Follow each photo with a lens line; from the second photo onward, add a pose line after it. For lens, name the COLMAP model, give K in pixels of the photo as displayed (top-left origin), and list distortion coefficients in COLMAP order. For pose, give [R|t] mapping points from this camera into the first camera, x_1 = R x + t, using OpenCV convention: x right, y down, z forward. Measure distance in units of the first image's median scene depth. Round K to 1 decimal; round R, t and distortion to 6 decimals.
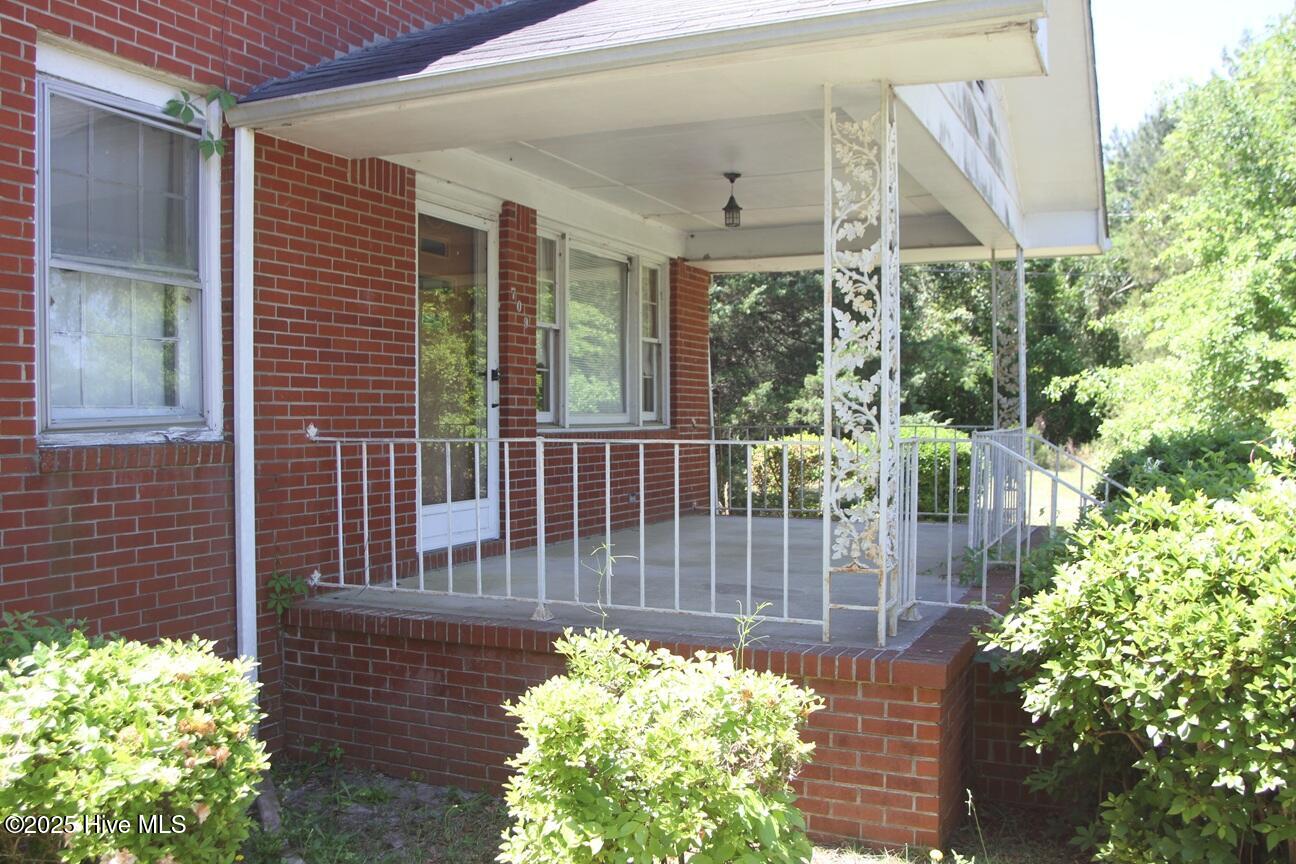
lens RADIAL K [[1142.1, 0, 652.7], [0, 1142.1, 437.1], [0, 0, 1]] dist [-0.094896, 0.033162]
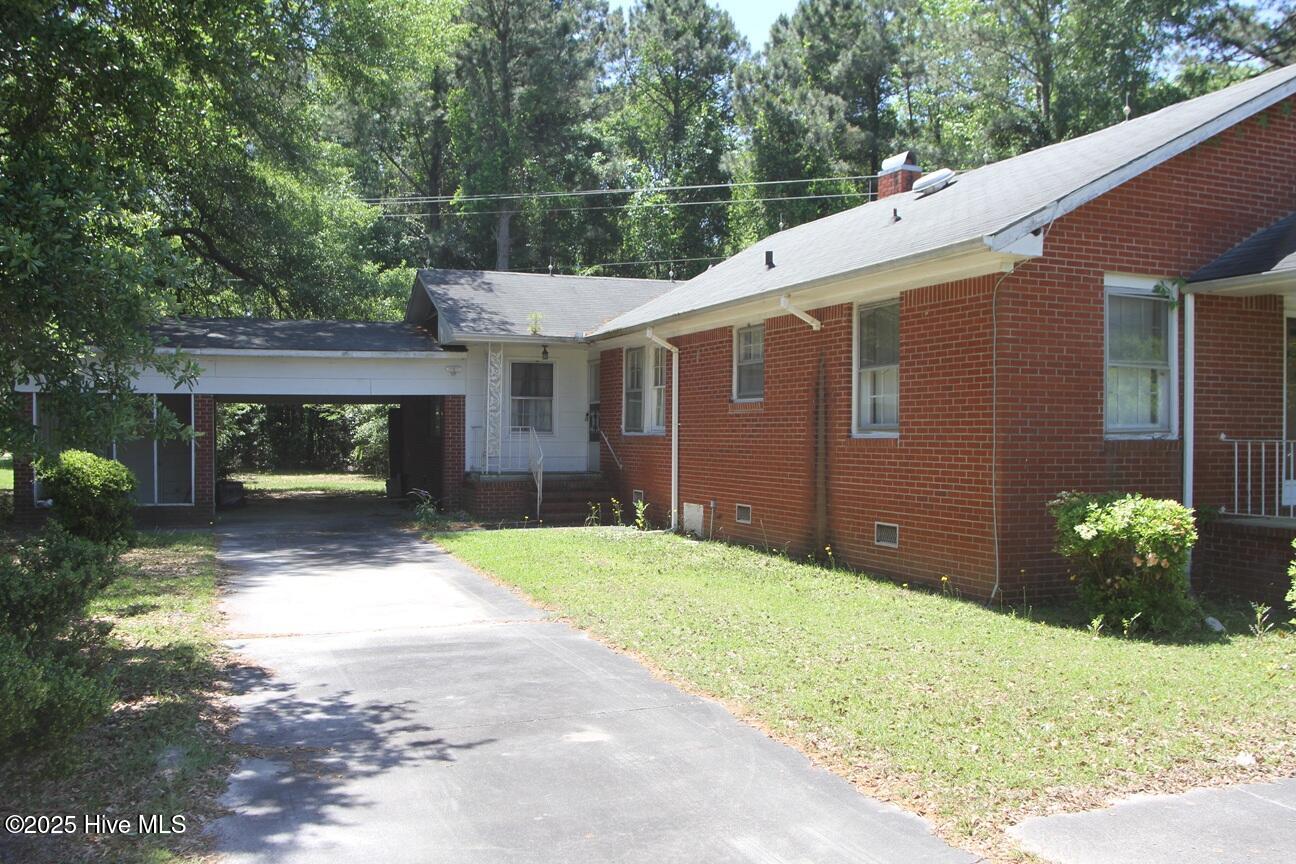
lens RADIAL K [[1142.1, 0, 690.2], [0, 1142.1, 436.6], [0, 0, 1]] dist [-0.094896, 0.033162]
pose [[0.728763, 0.010248, -0.684690, 0.408995], [-0.022730, 0.999699, -0.009230, 0.038496], [0.684389, 0.022289, 0.728776, -1.206015]]
